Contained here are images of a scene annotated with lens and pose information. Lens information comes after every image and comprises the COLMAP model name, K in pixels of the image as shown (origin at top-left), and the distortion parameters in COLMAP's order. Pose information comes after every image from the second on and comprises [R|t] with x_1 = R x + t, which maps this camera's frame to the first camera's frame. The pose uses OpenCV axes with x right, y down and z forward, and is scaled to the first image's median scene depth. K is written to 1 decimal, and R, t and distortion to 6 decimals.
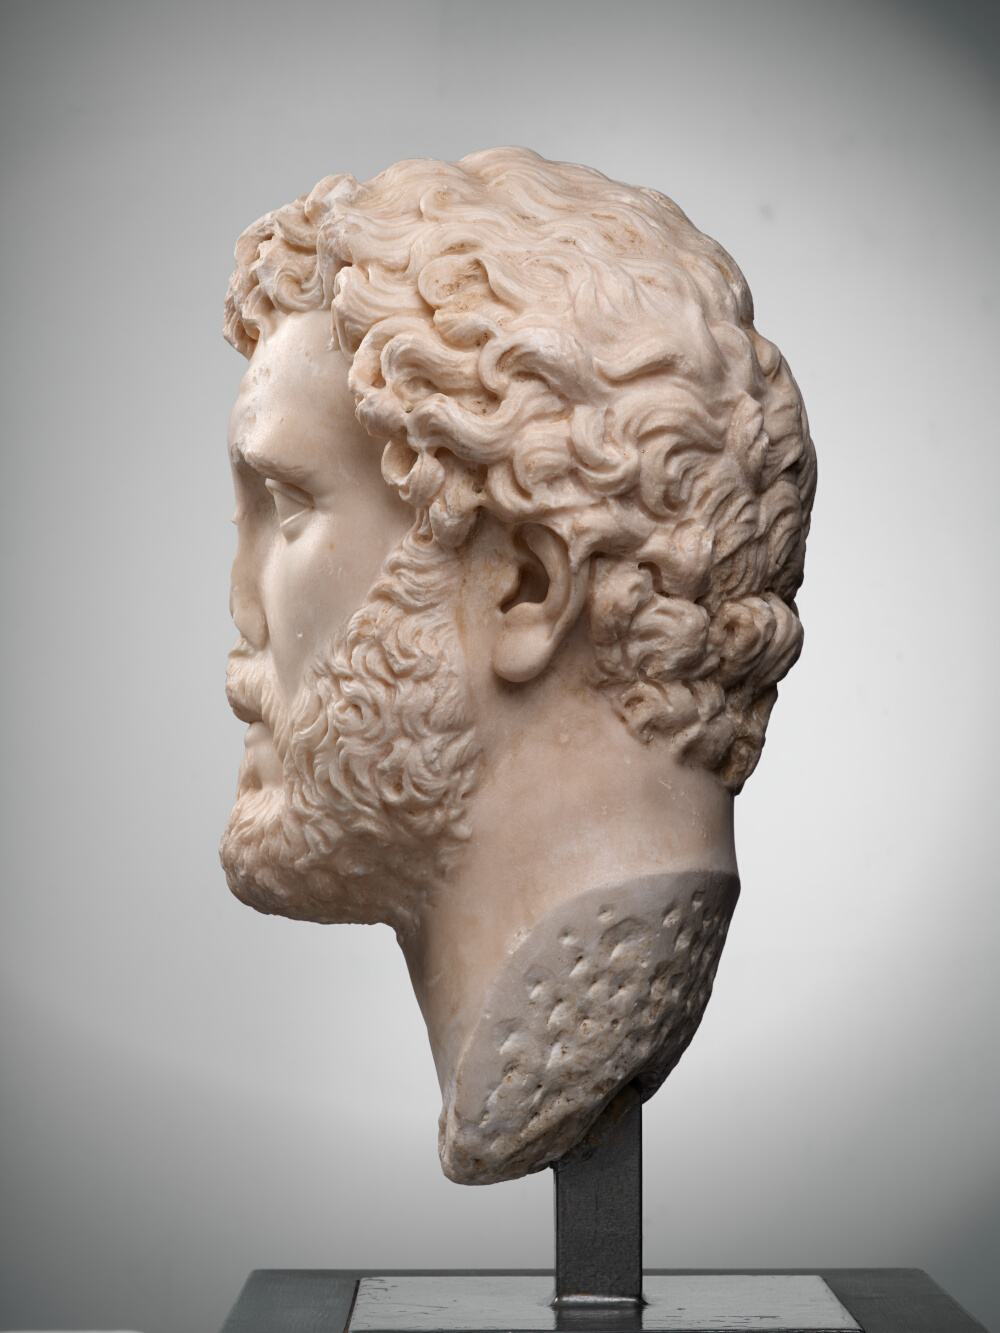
lens RADIAL K [[2451.7, 0, 500.0], [0, 2451.7, 666.5], [0, 0, 1]] dist [0.012697, -0.043953]
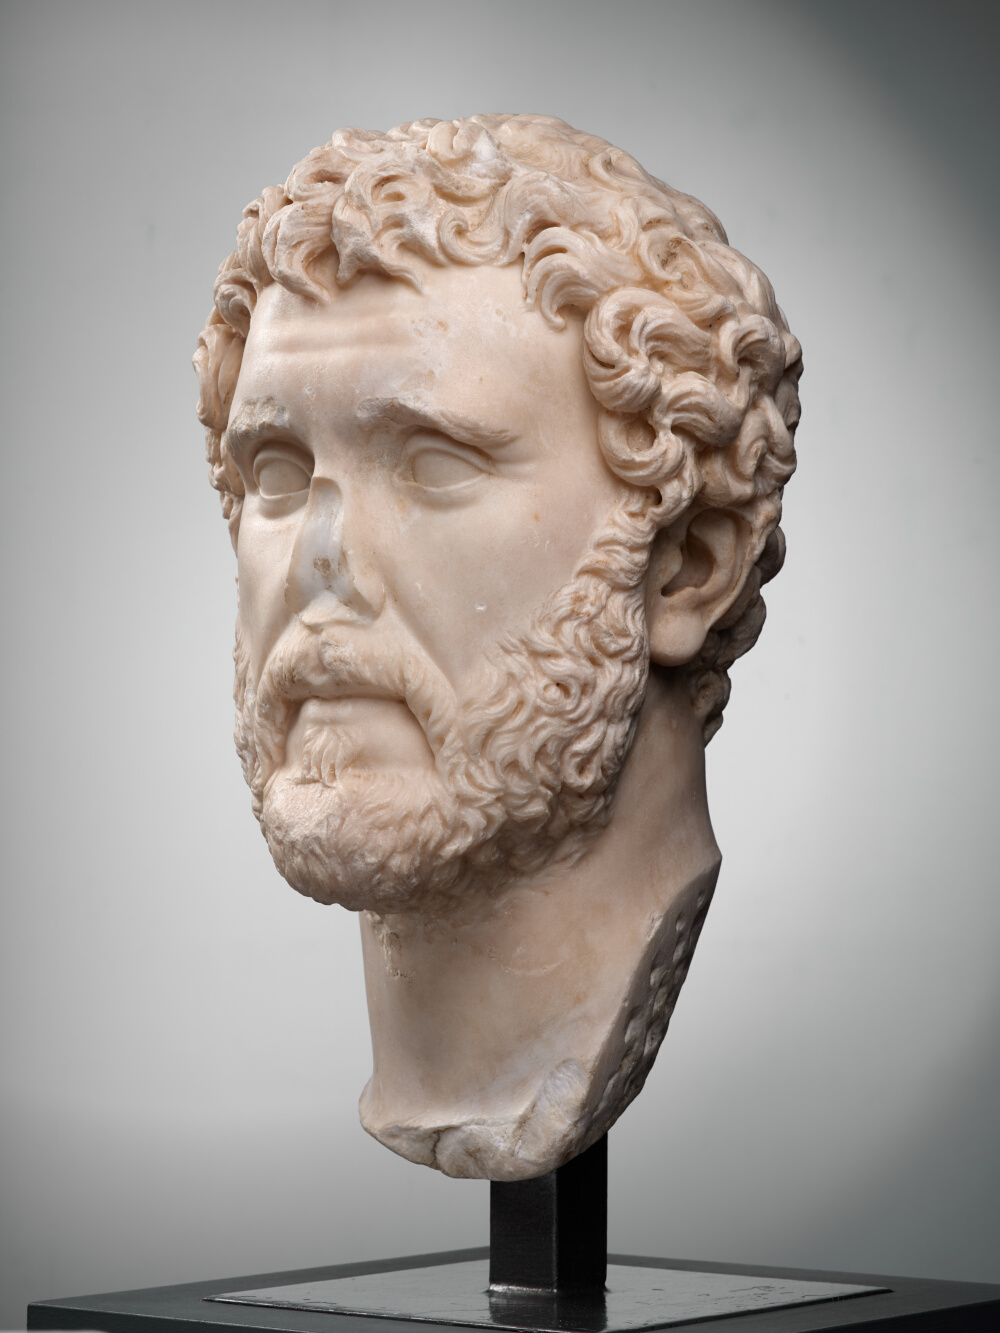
lens RADIAL K [[2451.7, 0, 500.0], [0, 2451.7, 666.5], [0, 0, 1]] dist [0.012697, -0.043953]
pose [[0.846860, 0.037430, 0.530498, -0.584126], [-0.040037, 0.999177, -0.006586, 0.015971], [-0.530307, -0.015662, 0.847661, 0.196486]]
